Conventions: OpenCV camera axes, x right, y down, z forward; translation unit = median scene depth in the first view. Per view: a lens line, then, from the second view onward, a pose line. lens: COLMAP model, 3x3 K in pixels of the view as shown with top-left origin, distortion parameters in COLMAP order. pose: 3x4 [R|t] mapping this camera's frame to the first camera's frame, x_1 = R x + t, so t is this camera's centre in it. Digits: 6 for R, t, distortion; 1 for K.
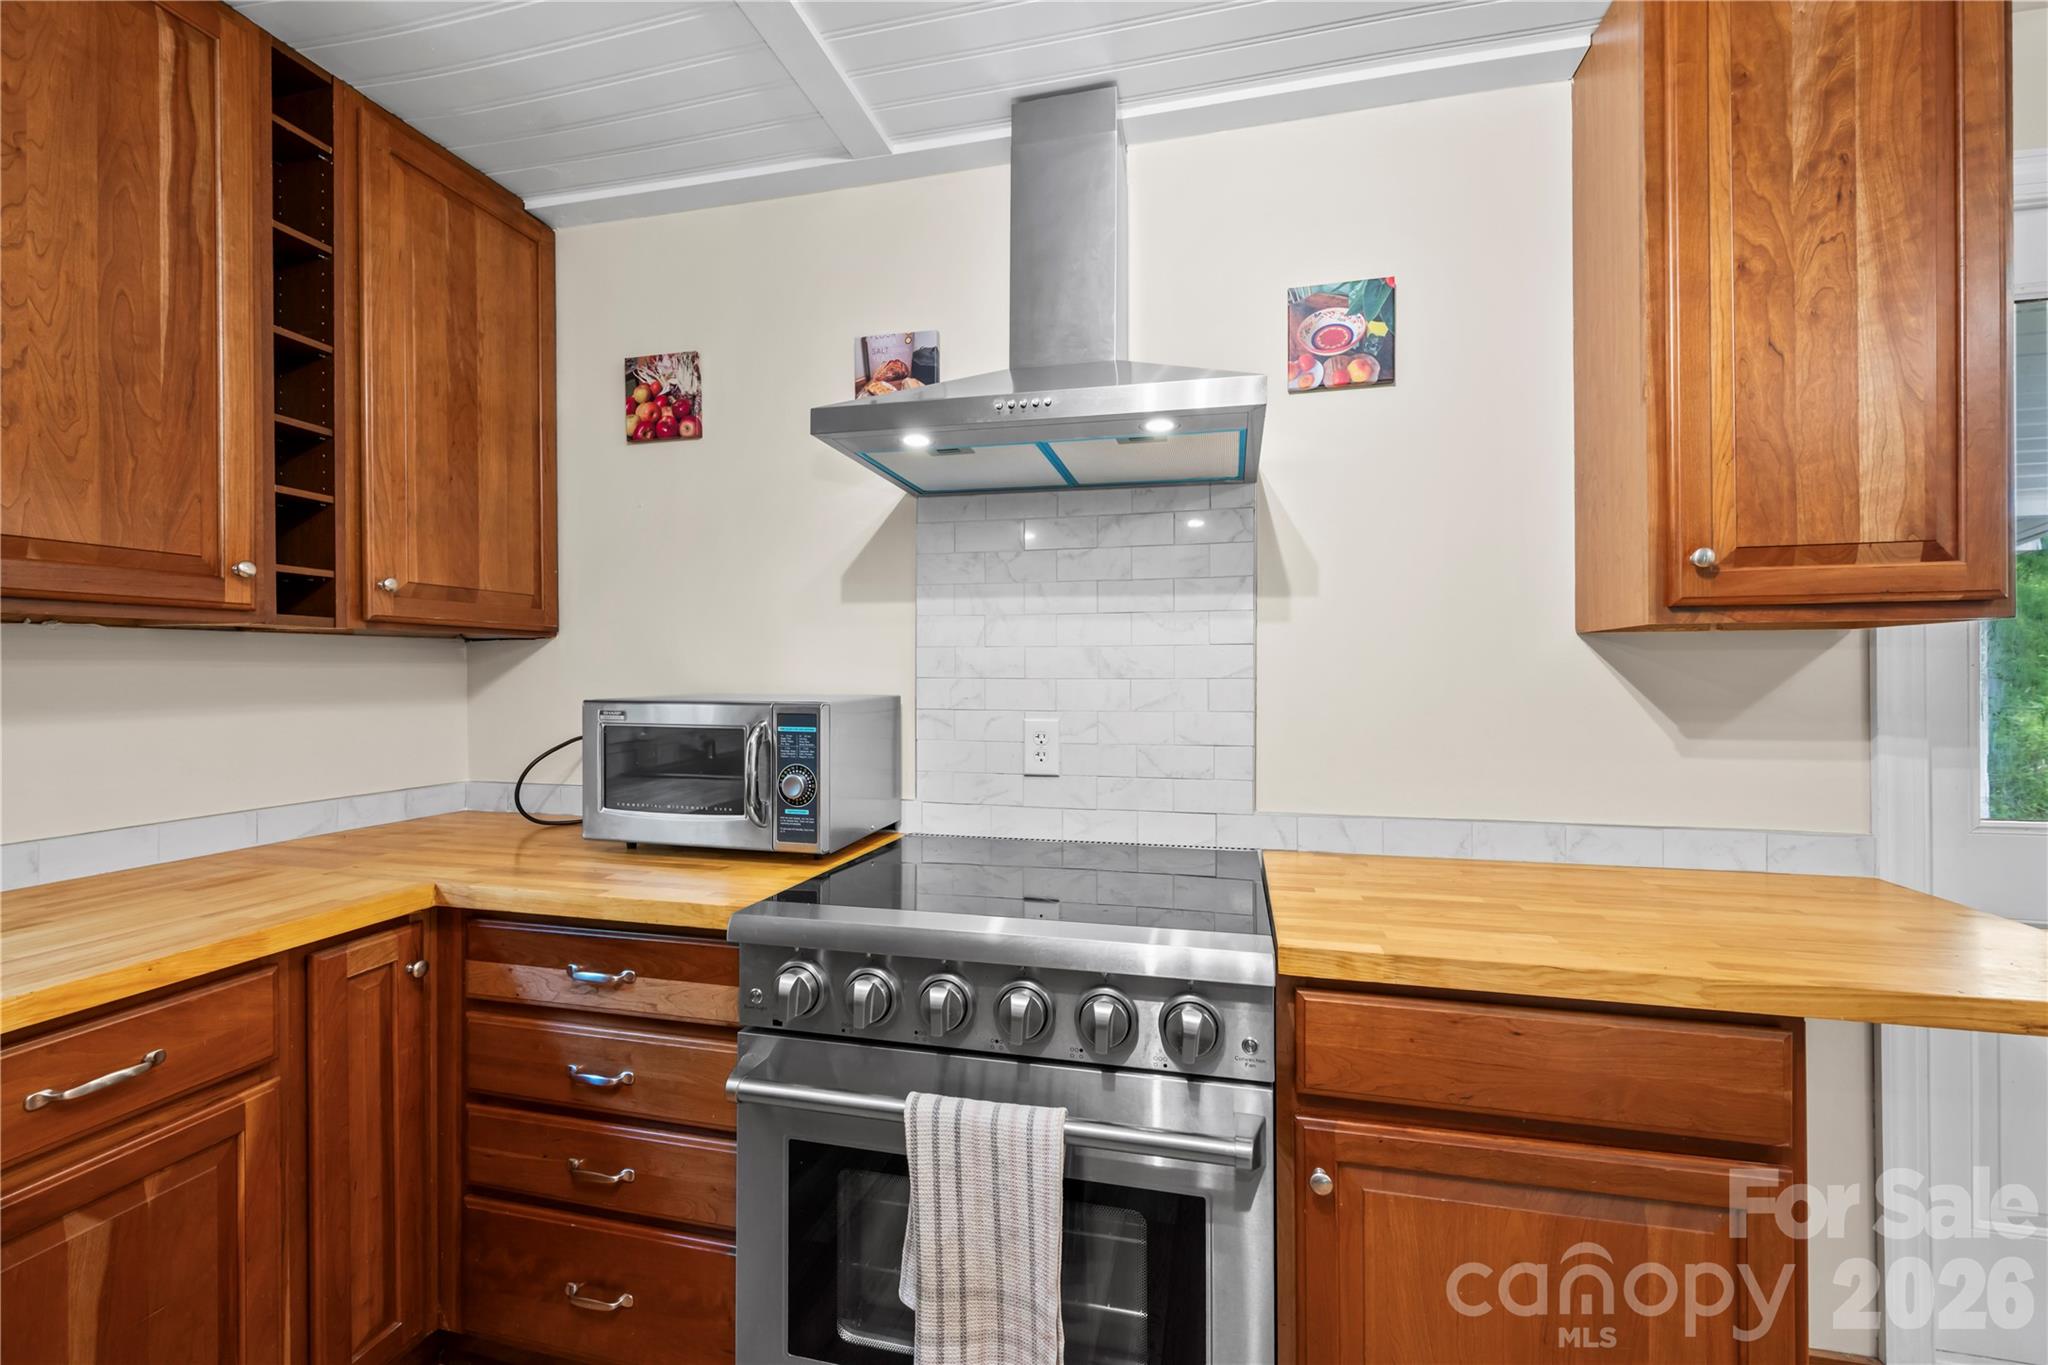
lens RADIAL K [[839.5, 0, 1027.0], [0, 839.5, 671.1], [0, 0, 1]] dist [-0.002406, -0.000284]
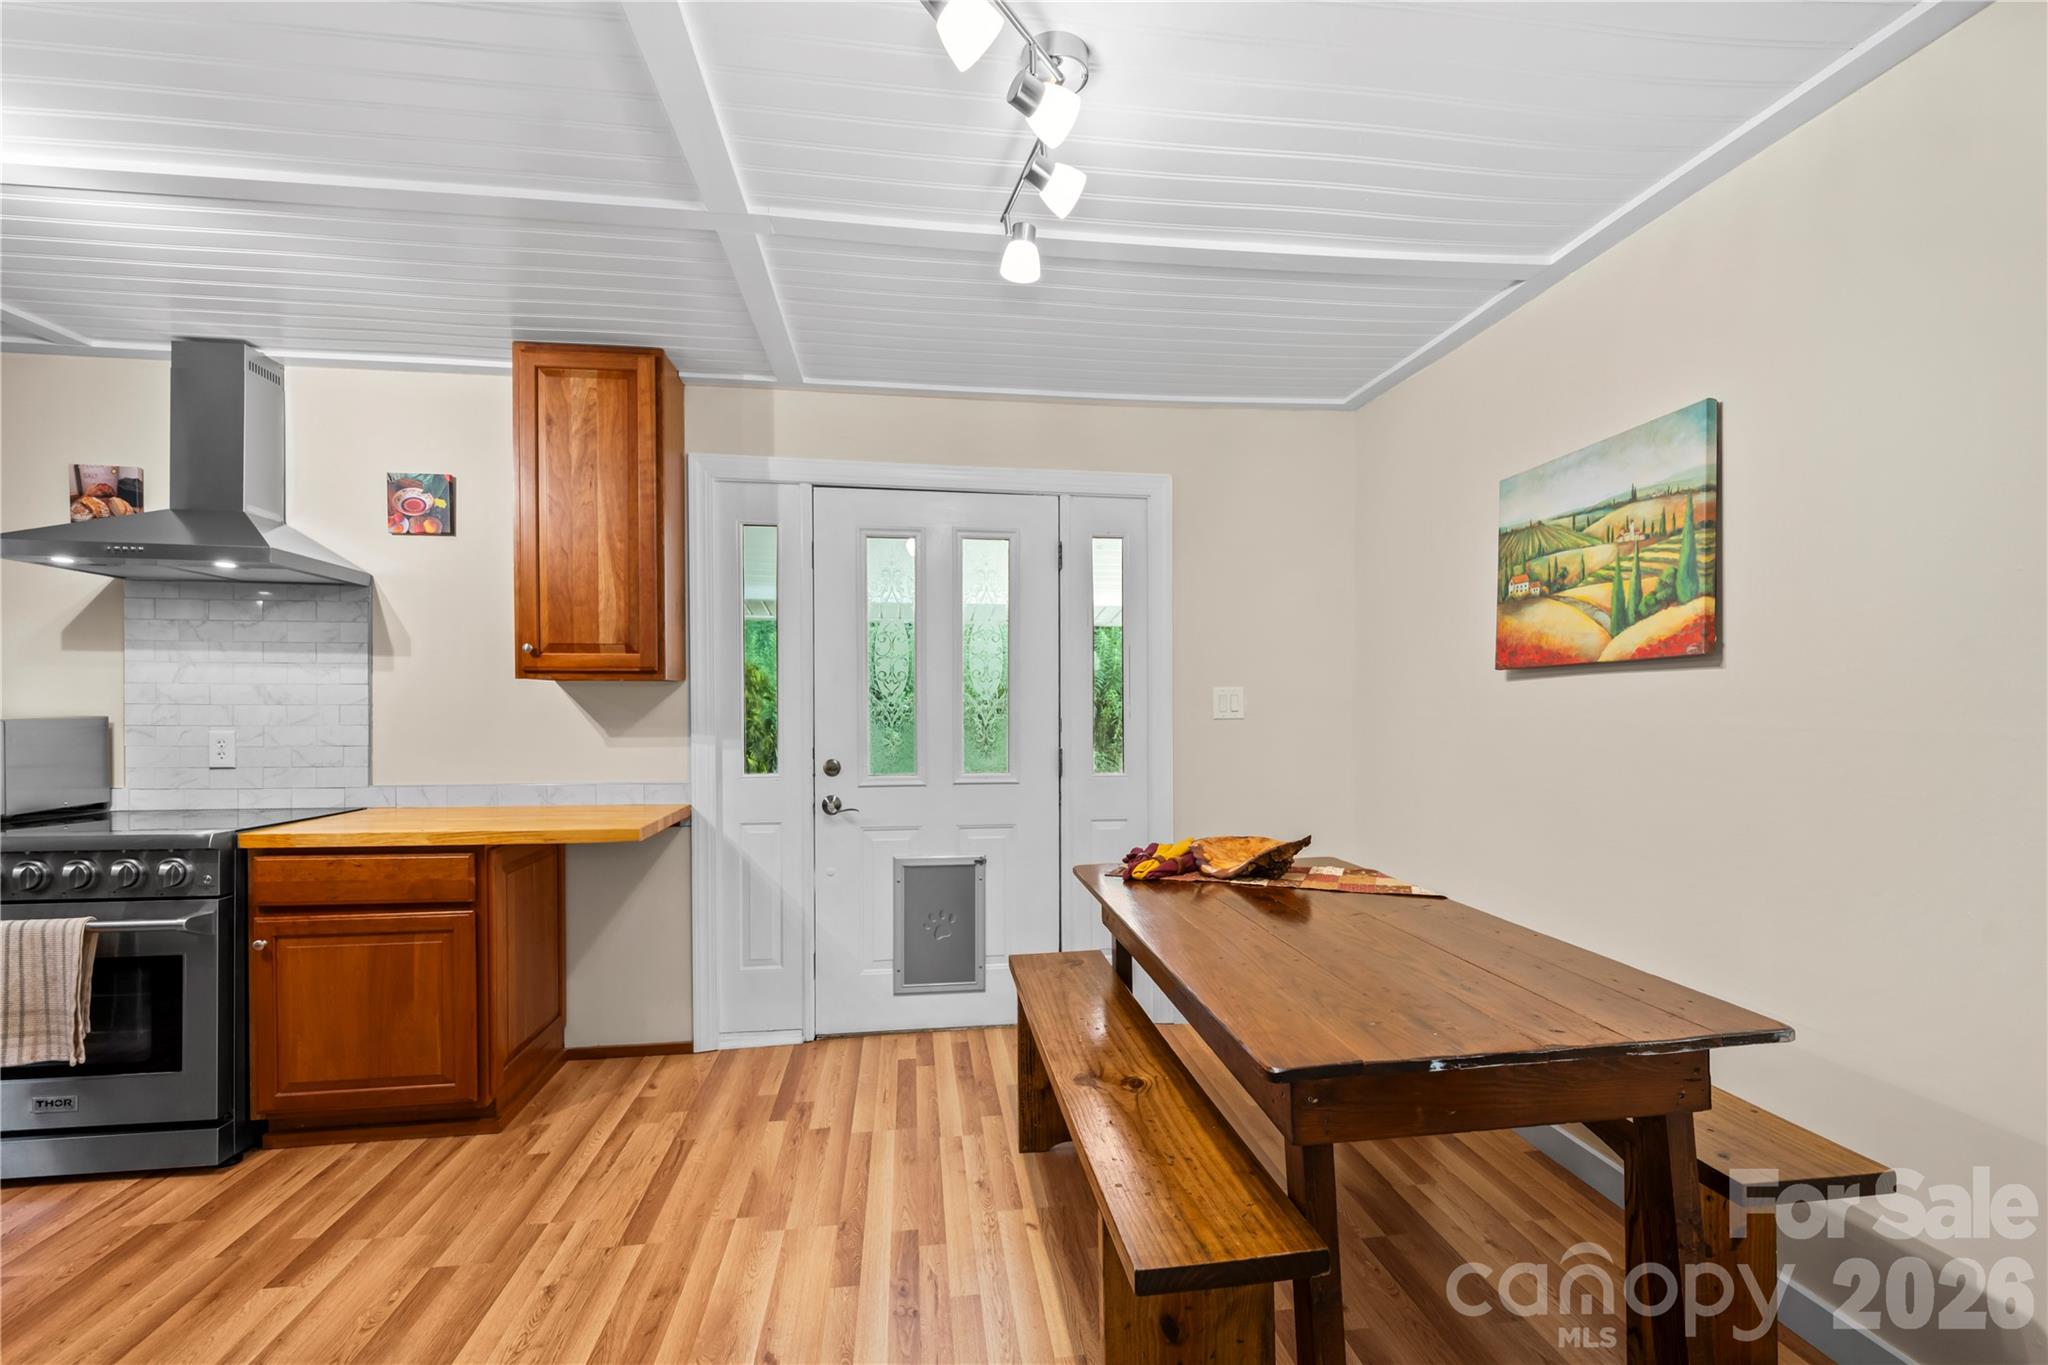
lens RADIAL K [[909.6, 0, 1030.4], [0, 909.6, 706.0], [0, 0, 1]] dist [0.000778, 0.000292]
pose [[0.929878, 0.001783, 0.367863, 0.851332], [-0.005658, 0.999939, 0.009457, -0.014049], [-0.367824, -0.010875, 0.929832, -1.187905]]
